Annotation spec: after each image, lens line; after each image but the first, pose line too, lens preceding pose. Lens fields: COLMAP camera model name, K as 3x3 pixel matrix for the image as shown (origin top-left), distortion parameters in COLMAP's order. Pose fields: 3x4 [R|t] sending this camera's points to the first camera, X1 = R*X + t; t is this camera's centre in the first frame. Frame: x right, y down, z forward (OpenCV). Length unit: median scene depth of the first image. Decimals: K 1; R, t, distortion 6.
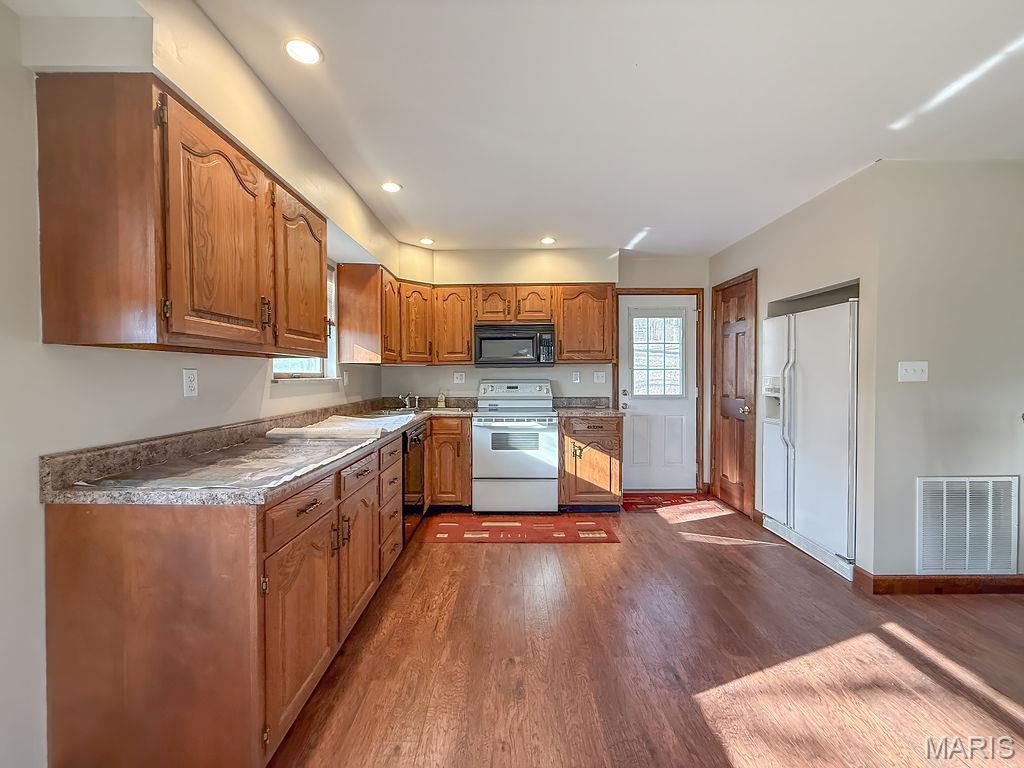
lens RADIAL K [[406.5, 0, 512.0], [0, 406.5, 384.0], [0, 0, 1]] dist [-0.000736, -0.000115]
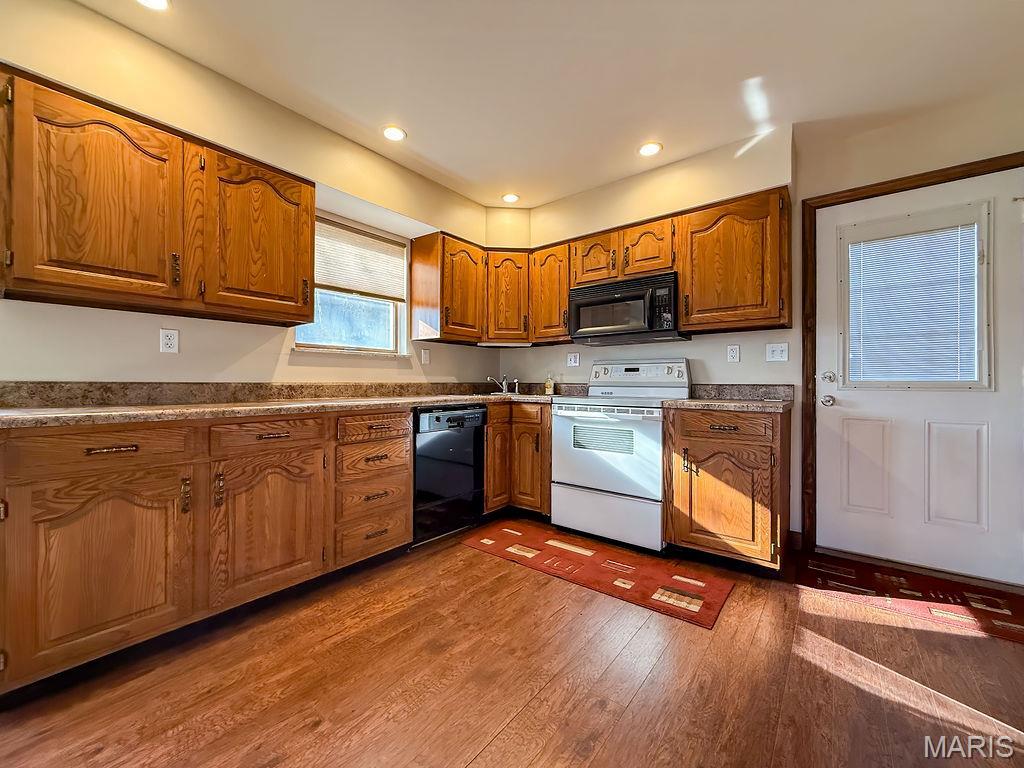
lens RADIAL K [[414.7, 0, 505.5], [0, 414.7, 382.5], [0, 0, 1]] dist [-0.001219, -0.000165]
pose [[0.786240, 0.006567, -0.617887, 0.327074], [-0.019070, 0.999725, -0.013642, 0.052725], [0.617627, 0.022509, 0.786149, 0.307254]]
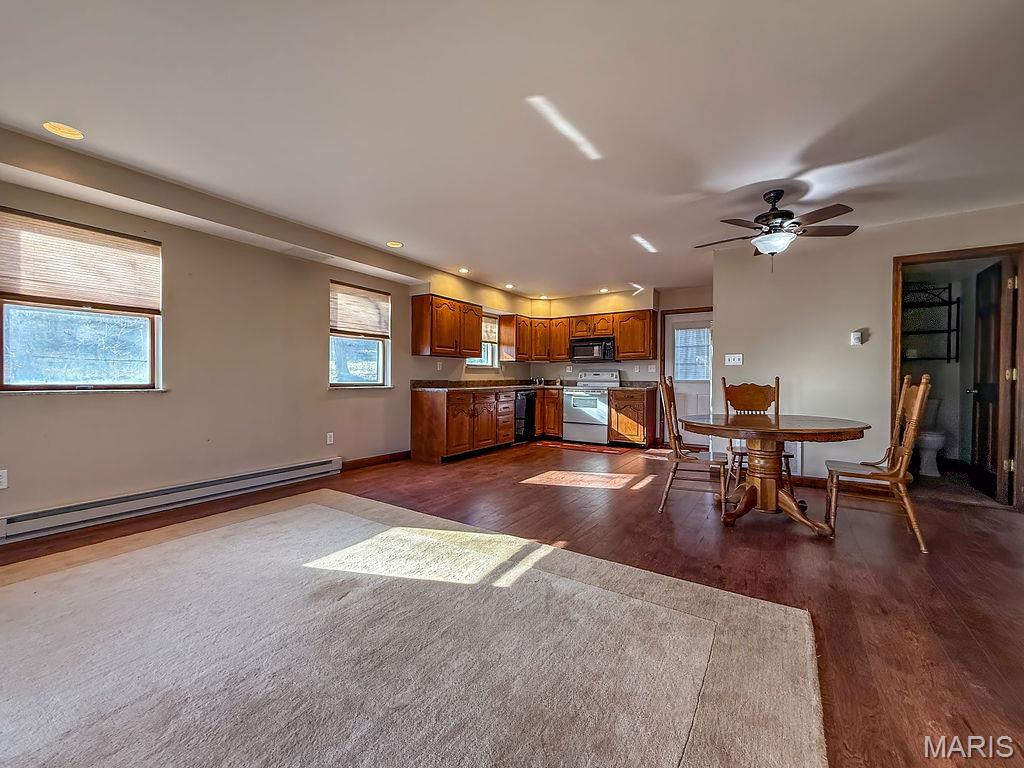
lens RADIAL K [[406.5, 0, 512.0], [0, 406.5, 384.0], [0, 0, 1]] dist [-0.000736, -0.000115]
pose [[0.842775, 0.016919, -0.538000, 0.702691], [-0.019779, 0.999804, 0.000459, 0.061840], [0.537902, 0.010254, 0.842945, -0.696396]]
